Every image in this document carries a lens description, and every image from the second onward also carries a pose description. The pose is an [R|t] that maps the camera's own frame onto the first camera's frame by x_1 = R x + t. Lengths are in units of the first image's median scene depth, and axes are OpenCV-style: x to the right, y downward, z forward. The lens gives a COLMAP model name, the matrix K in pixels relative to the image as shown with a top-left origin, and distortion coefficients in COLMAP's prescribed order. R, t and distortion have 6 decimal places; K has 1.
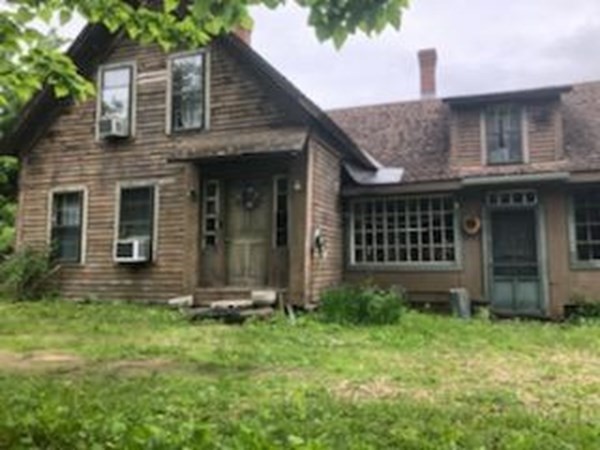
lens RADIAL K [[482.7, 0, 300.0], [0, 482.7, 225.0], [0, 0, 1]] dist [0.018752, -0.005349]
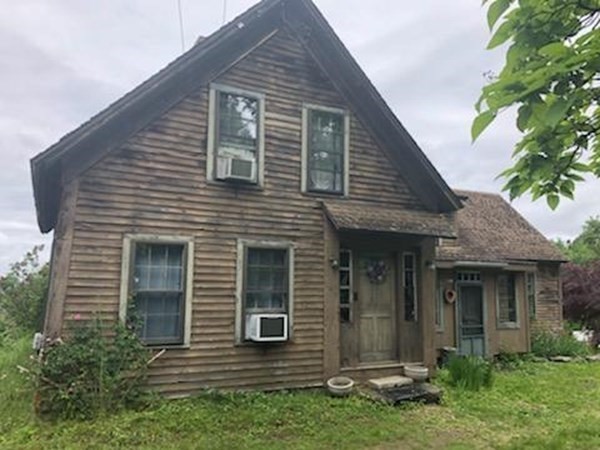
lens RADIAL K [[482.7, 0, 300.0], [0, 482.7, 225.0], [0, 0, 1]] dist [0.018752, -0.005349]
pose [[0.700691, 0.111280, 0.704733, -0.890709], [-0.072958, 0.993759, -0.084379, -0.051937], [-0.709725, 0.007708, 0.704437, 0.382314]]
